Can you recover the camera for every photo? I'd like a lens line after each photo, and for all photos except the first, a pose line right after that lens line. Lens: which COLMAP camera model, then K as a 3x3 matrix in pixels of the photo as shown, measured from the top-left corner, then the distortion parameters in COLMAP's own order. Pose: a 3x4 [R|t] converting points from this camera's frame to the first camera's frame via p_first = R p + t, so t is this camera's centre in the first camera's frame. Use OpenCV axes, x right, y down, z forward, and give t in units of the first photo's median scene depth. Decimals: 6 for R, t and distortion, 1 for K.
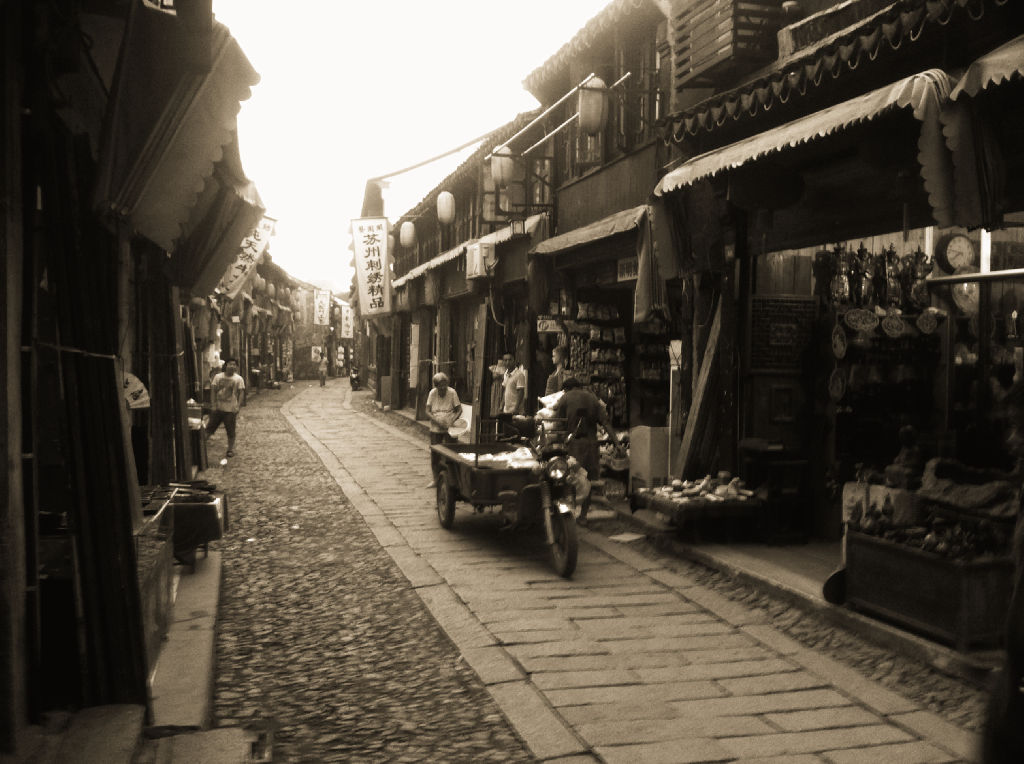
lens RADIAL K [[1043.9, 0, 512.0], [0, 1043.9, 382.0], [0, 0, 1]] dist [0.127975, -0.421321]
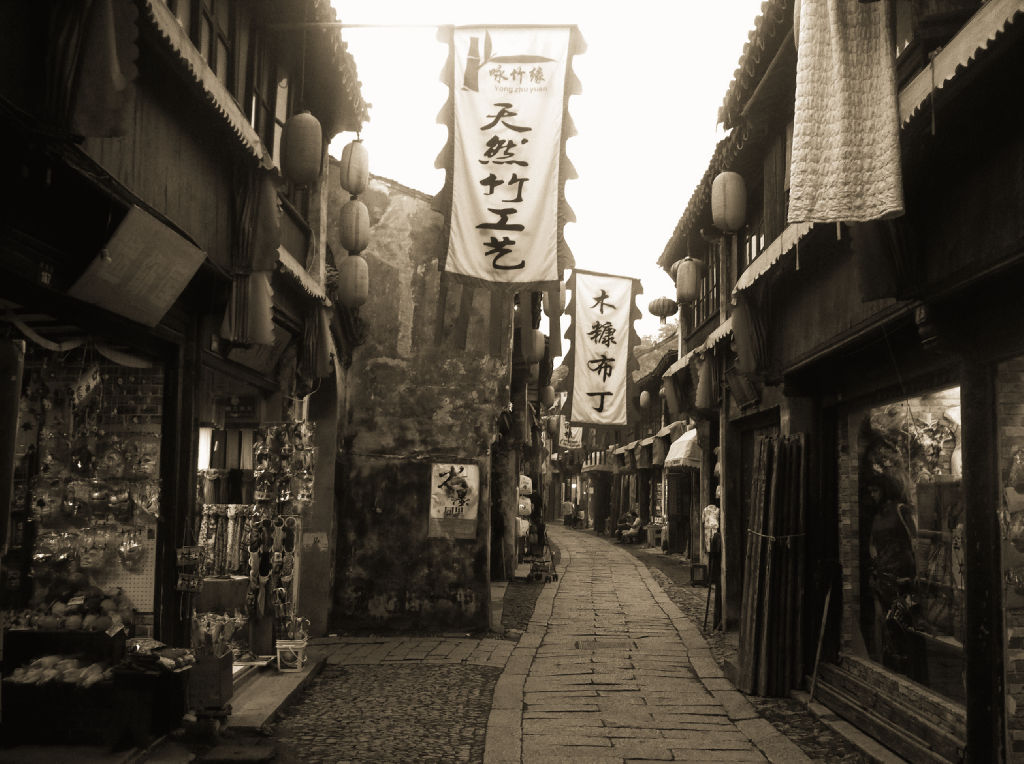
lens RADIAL K [[1043.9, 0, 512.0], [0, 1043.9, 382.0], [0, 0, 1]] dist [0.127975, -0.421321]
pose [[0.989554, -0.007193, -0.143984, -0.146231], [-0.012565, 0.990650, -0.135849, -0.021997], [0.143615, 0.136239, 0.980211, 0.800759]]
